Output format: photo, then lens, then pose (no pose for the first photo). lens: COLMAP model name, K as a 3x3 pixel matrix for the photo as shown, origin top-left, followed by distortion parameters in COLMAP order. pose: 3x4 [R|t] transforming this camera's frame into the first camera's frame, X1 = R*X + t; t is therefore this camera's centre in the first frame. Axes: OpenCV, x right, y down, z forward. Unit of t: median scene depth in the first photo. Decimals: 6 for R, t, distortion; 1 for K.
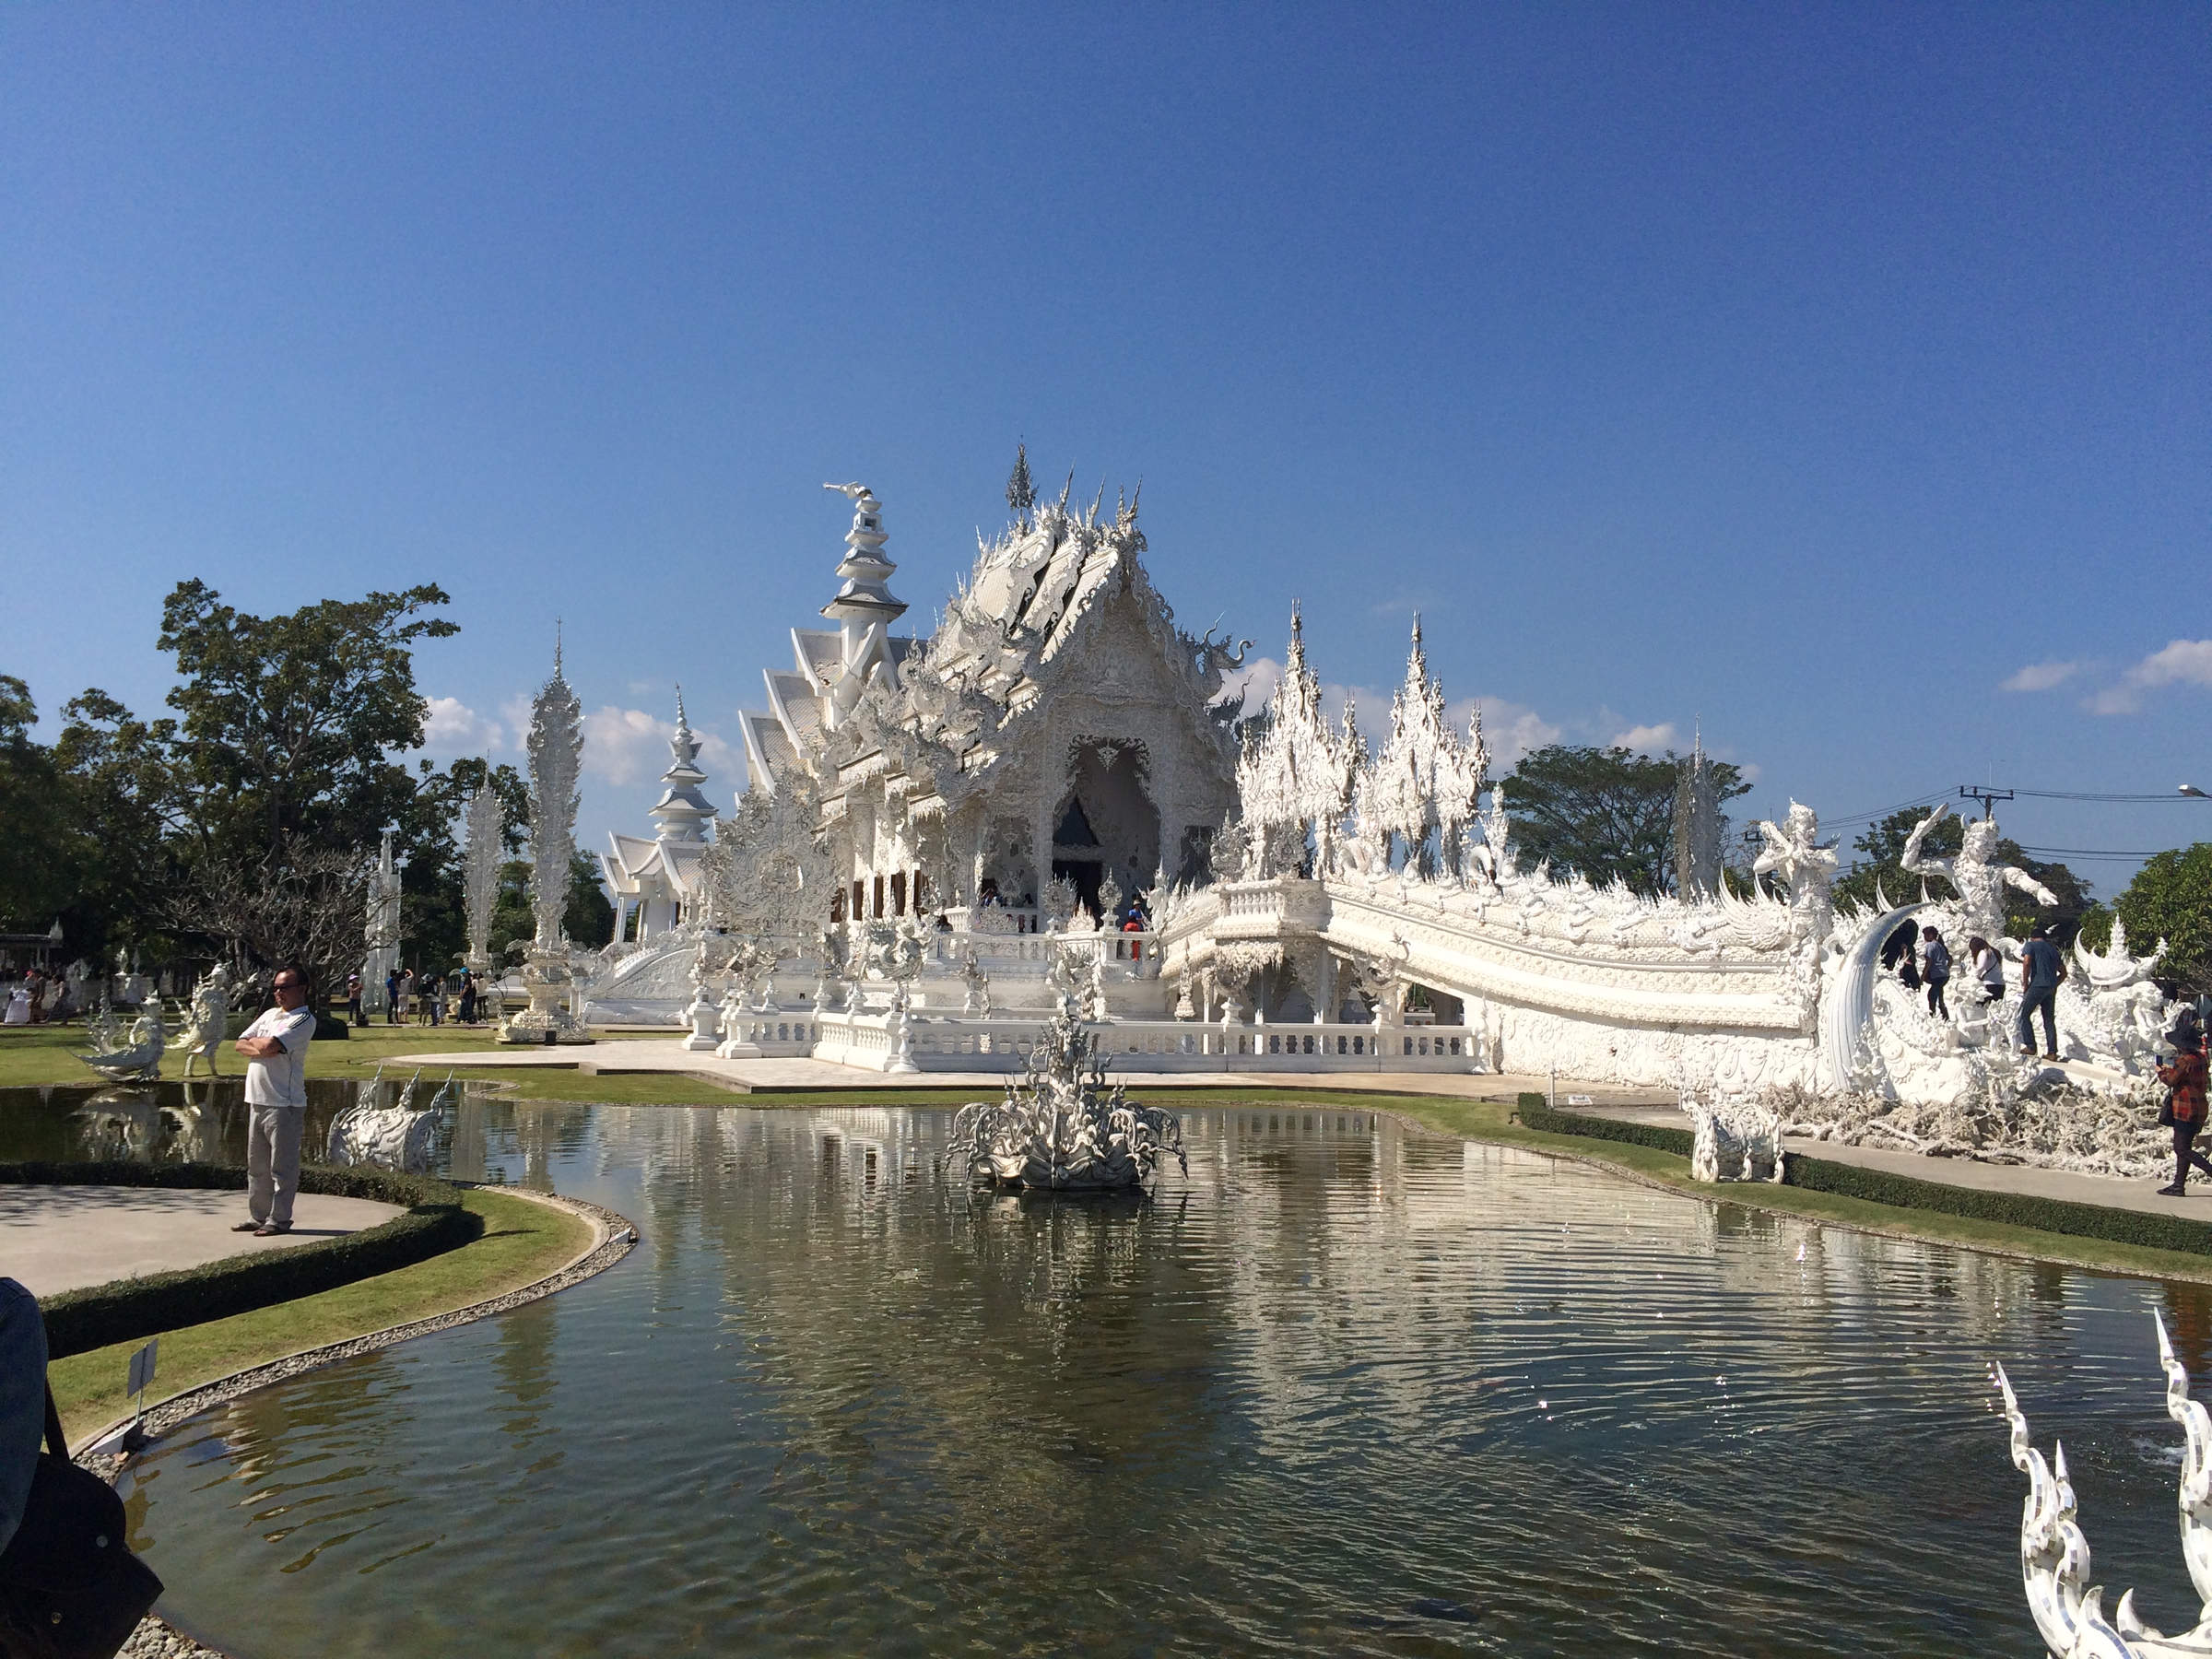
lens RADIAL K [[1901.5, 0, 1091.9], [0, 1901.5, 825.1], [0, 0, 1]] dist [0.094075, 0.008169]
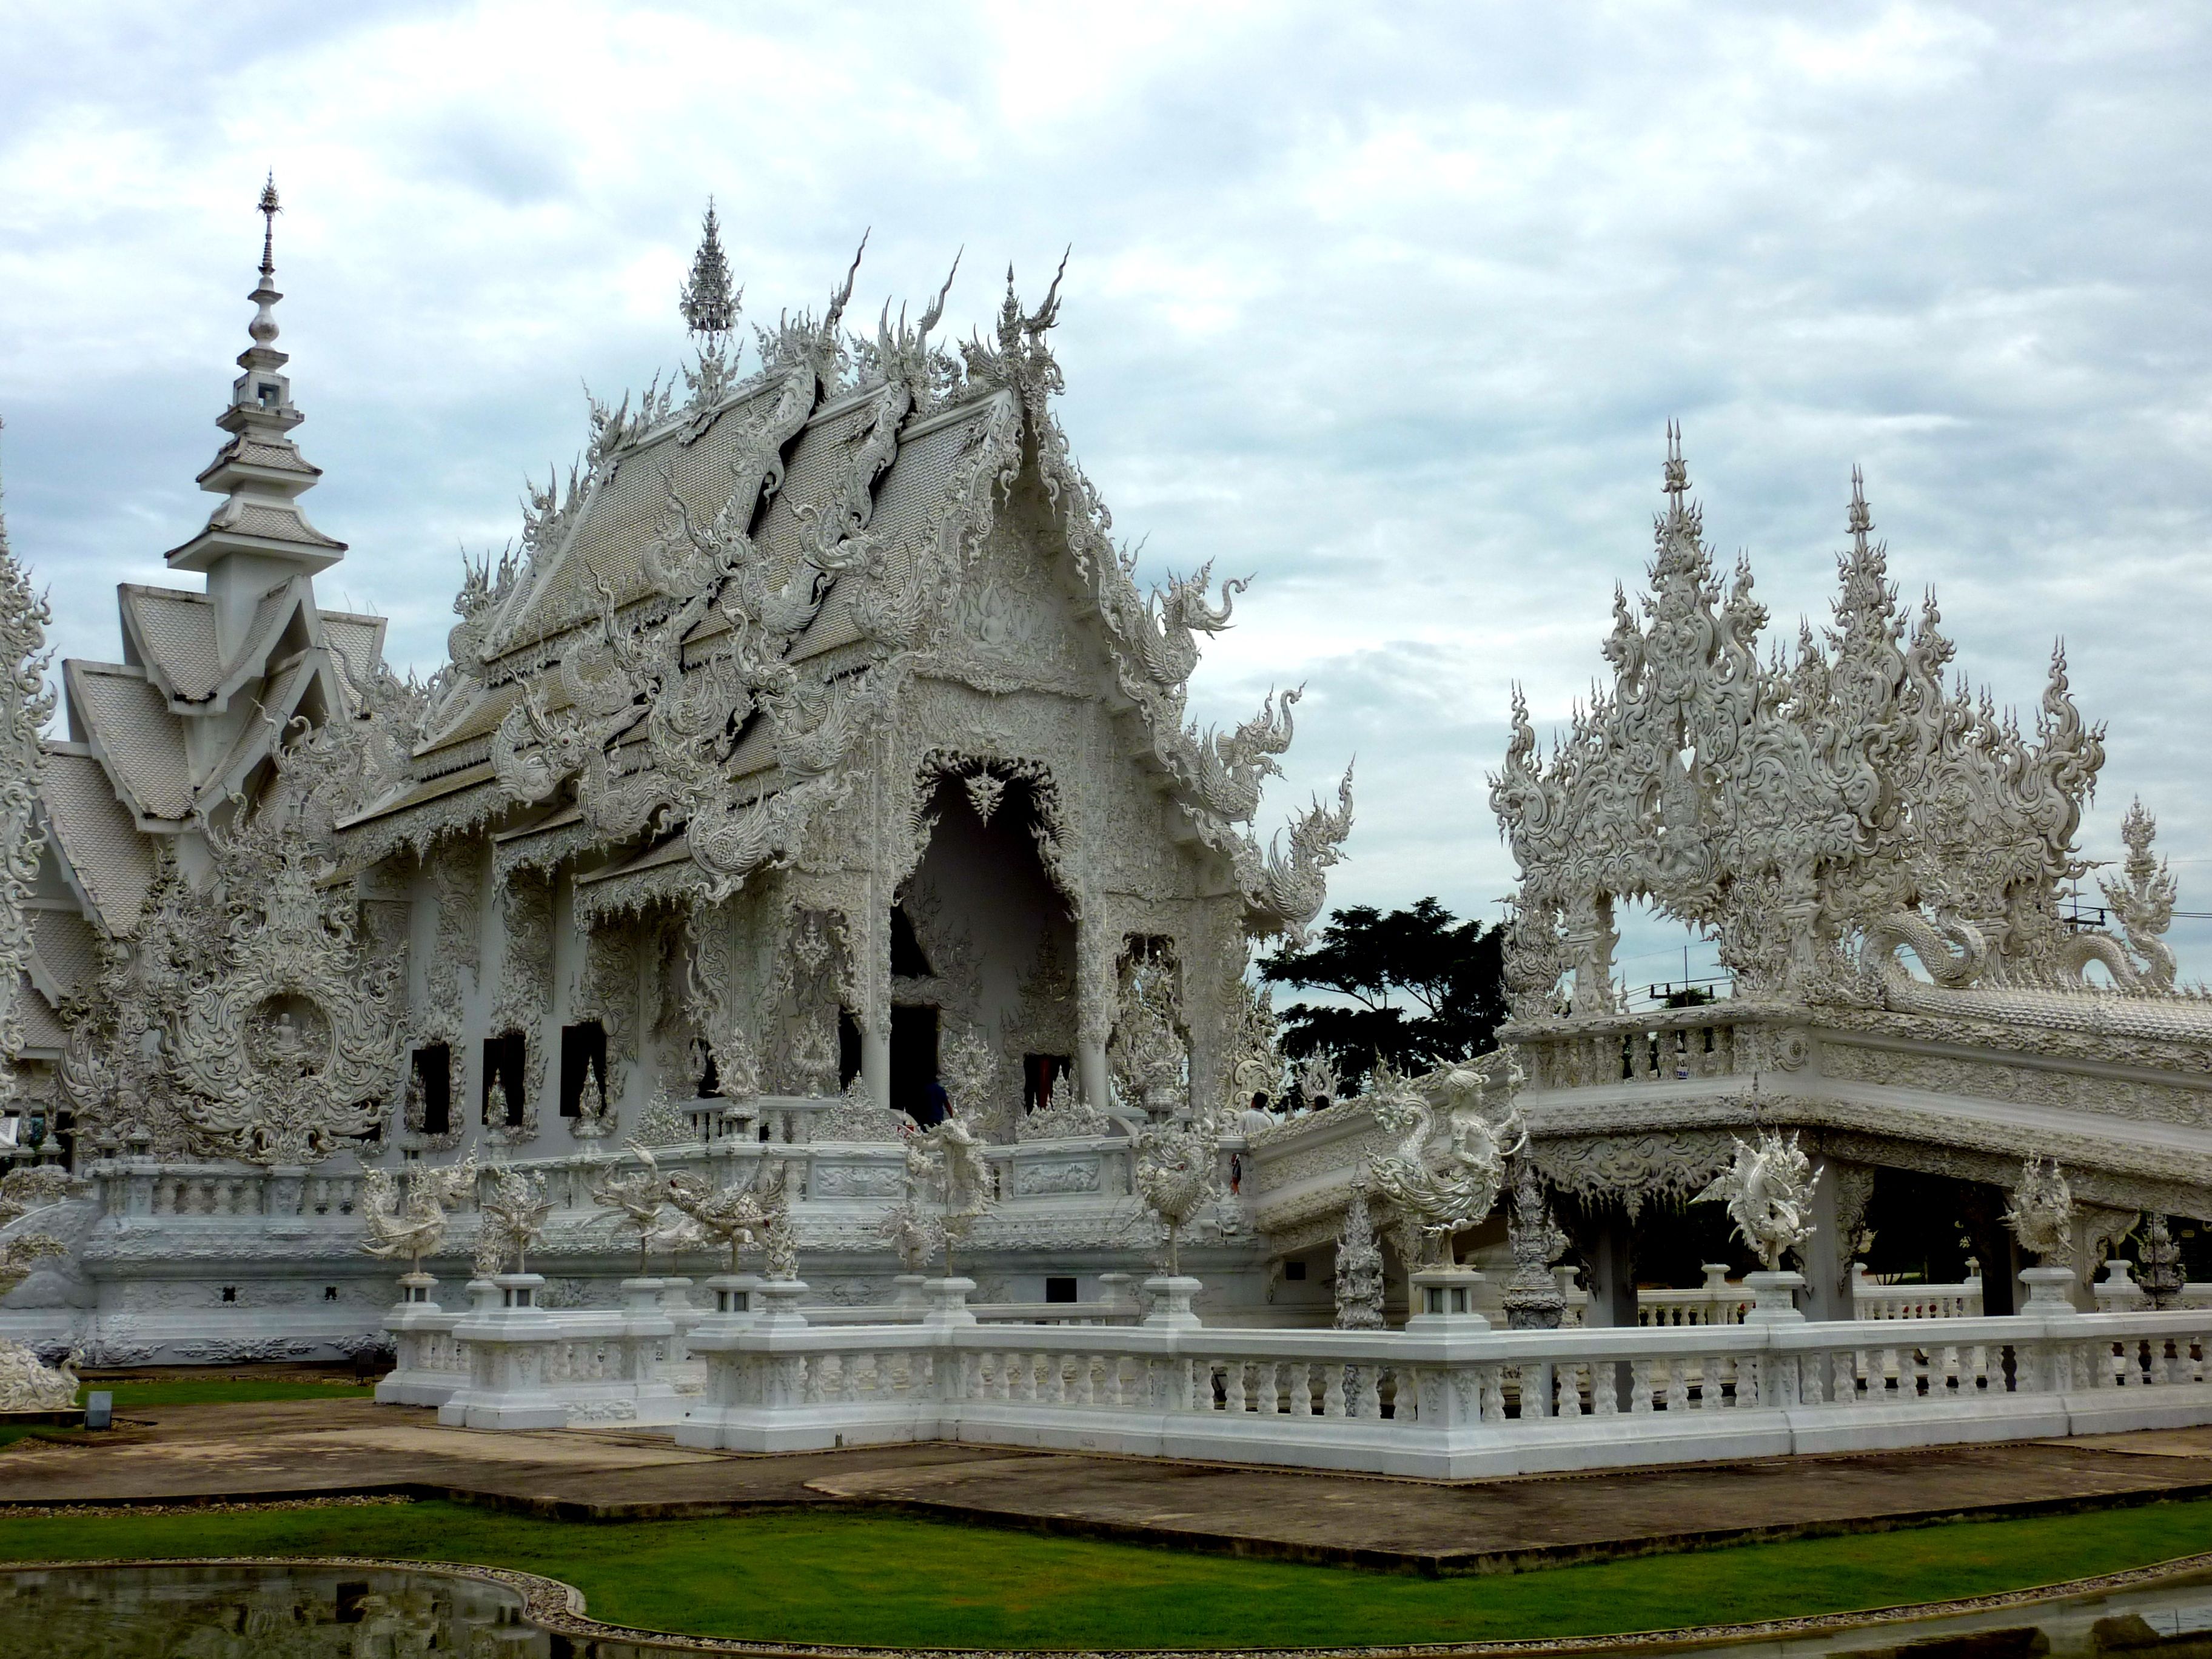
lens RADIAL K [[2904.9, 0, 1102.3], [0, 2904.9, 809.2], [0, 0, 1]] dist [-0.001673, 0.000000]
pose [[0.960811, 0.016194, 0.276731, -0.177054], [0.003105, 0.997601, -0.069162, 0.021573], [-0.277187, 0.067311, 0.958455, 0.256929]]
